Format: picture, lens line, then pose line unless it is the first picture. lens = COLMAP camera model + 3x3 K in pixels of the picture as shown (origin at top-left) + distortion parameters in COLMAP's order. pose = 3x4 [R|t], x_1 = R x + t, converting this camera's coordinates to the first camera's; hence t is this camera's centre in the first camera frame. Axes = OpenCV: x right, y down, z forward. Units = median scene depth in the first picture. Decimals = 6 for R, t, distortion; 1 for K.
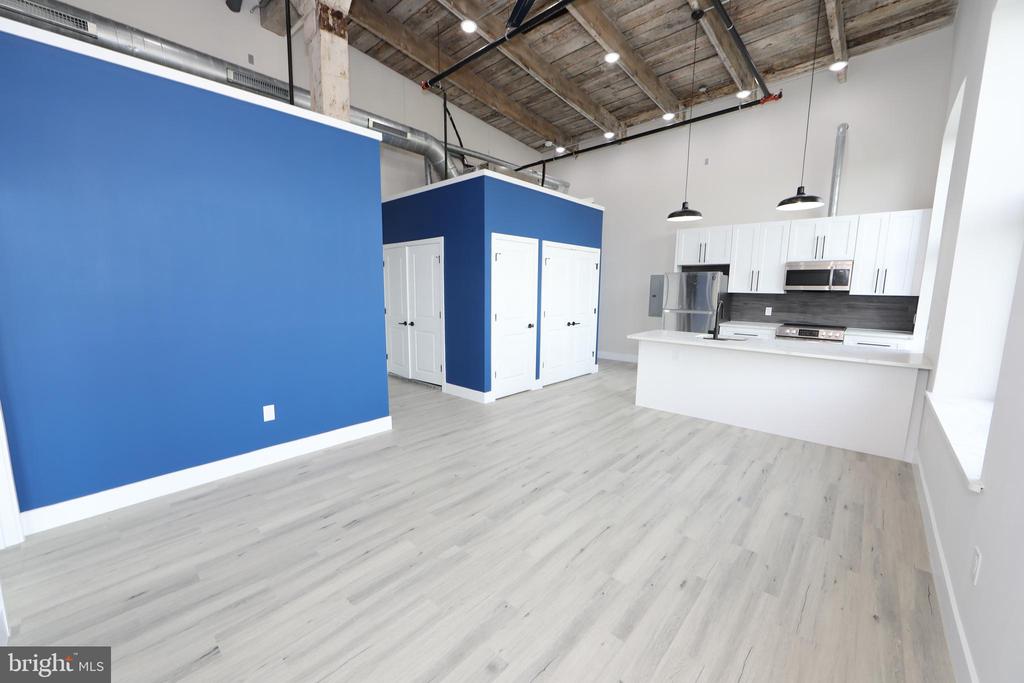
lens RADIAL K [[402.1, 0, 505.1], [0, 402.1, 345.2], [0, 0, 1]] dist [-0.014187, 0.002403]
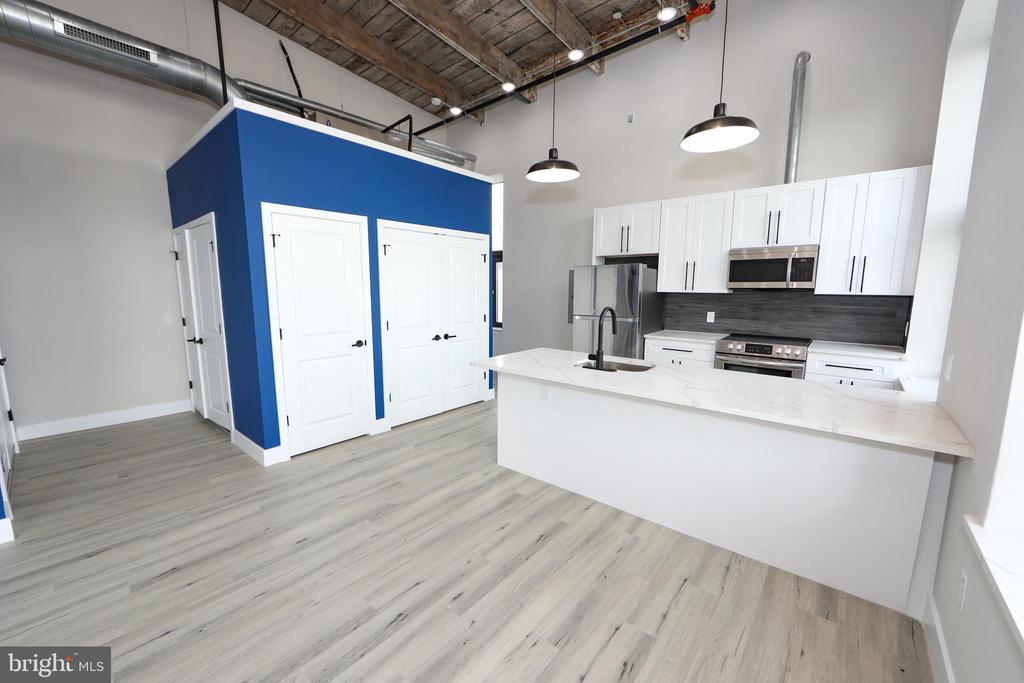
lens RADIAL K [[402.1, 0, 505.3], [0, 402.1, 345.3], [0, 0, 1]] dist [-0.014187, 0.002403]
pose [[0.999312, -0.011551, 0.035247, 0.293005], [0.011584, 0.999933, -0.000729, -0.042384], [-0.035236, 0.001137, 0.999378, 0.315647]]
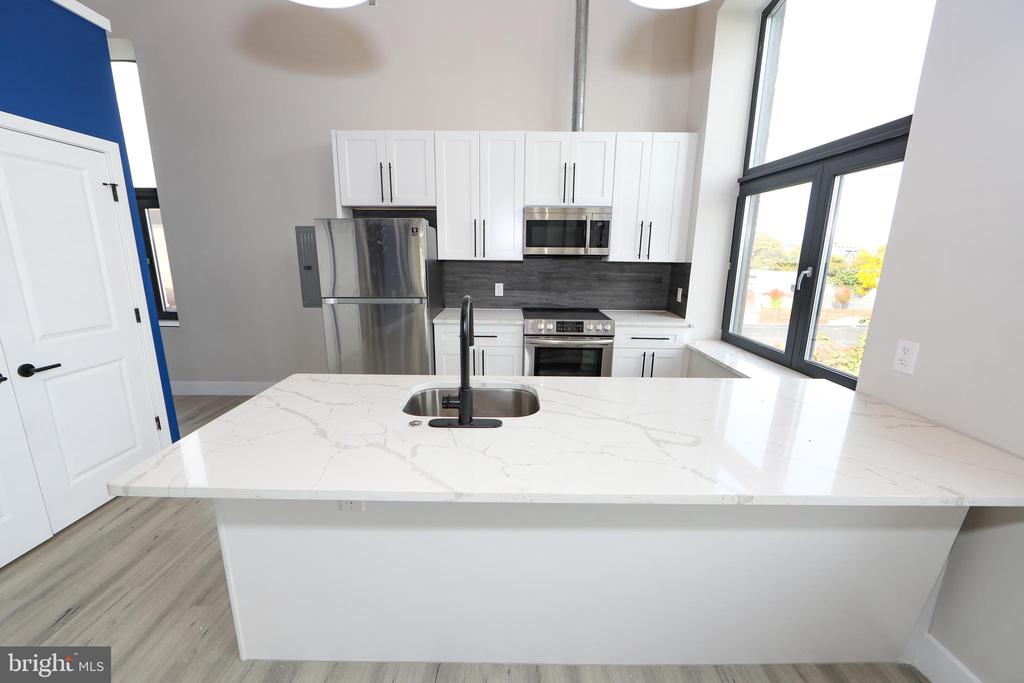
lens RADIAL K [[402.1, 0, 505.6], [0, 402.1, 346.3], [0, 0, 1]] dist [-0.014187, 0.002403]
pose [[0.744731, -0.153548, 0.649460, 0.291939], [0.094507, 0.987629, 0.125128, -0.087975], [-0.660639, -0.031808, 0.750029, 0.613734]]
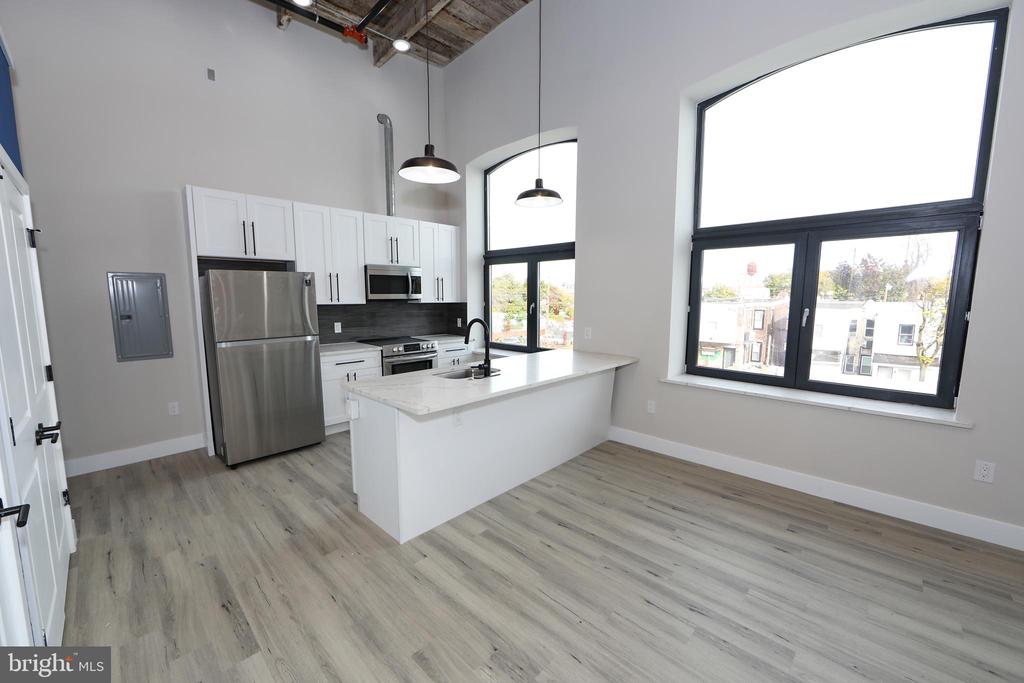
lens RADIAL K [[402.1, 0, 506.6], [0, 402.1, 344.5], [0, 0, 1]] dist [-0.014187, 0.002403]
pose [[0.030780, -0.127836, 0.991318, -0.107055], [0.144961, 0.981873, 0.122117, -0.116625], [-0.988958, 0.139944, 0.048753, 0.758404]]
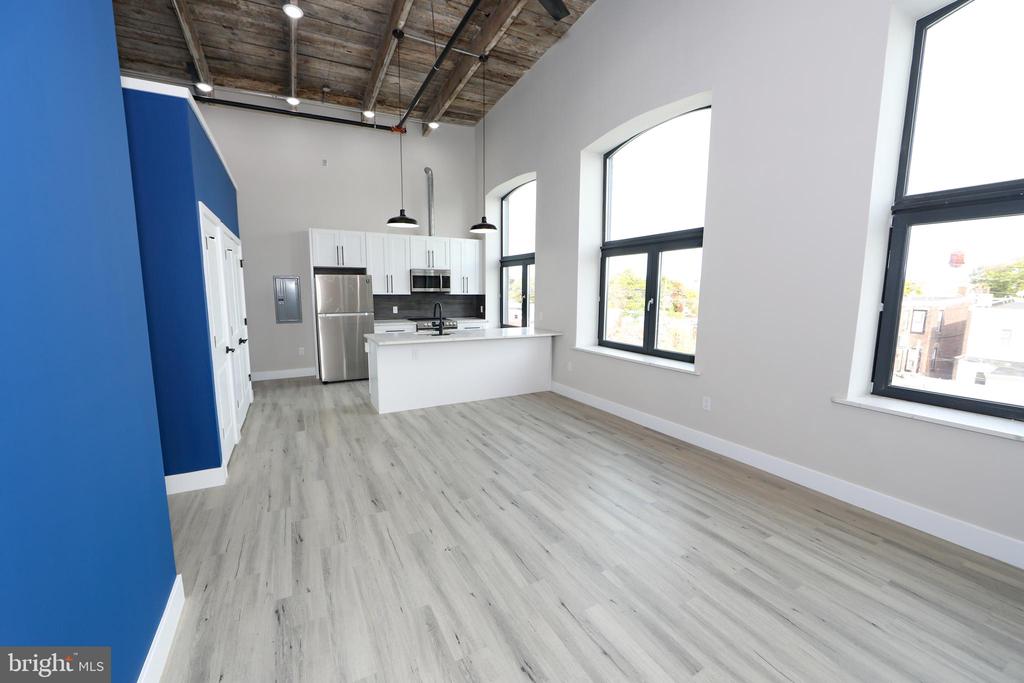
lens RADIAL K [[402.1, 0, 505.8], [0, 402.1, 344.7], [0, 0, 1]] dist [-0.014187, 0.002403]
pose [[0.329195, -0.130511, 0.935199, -0.412627], [0.134588, 0.986776, 0.090333, -0.054551], [-0.934621, 0.096129, 0.342407, 0.350713]]
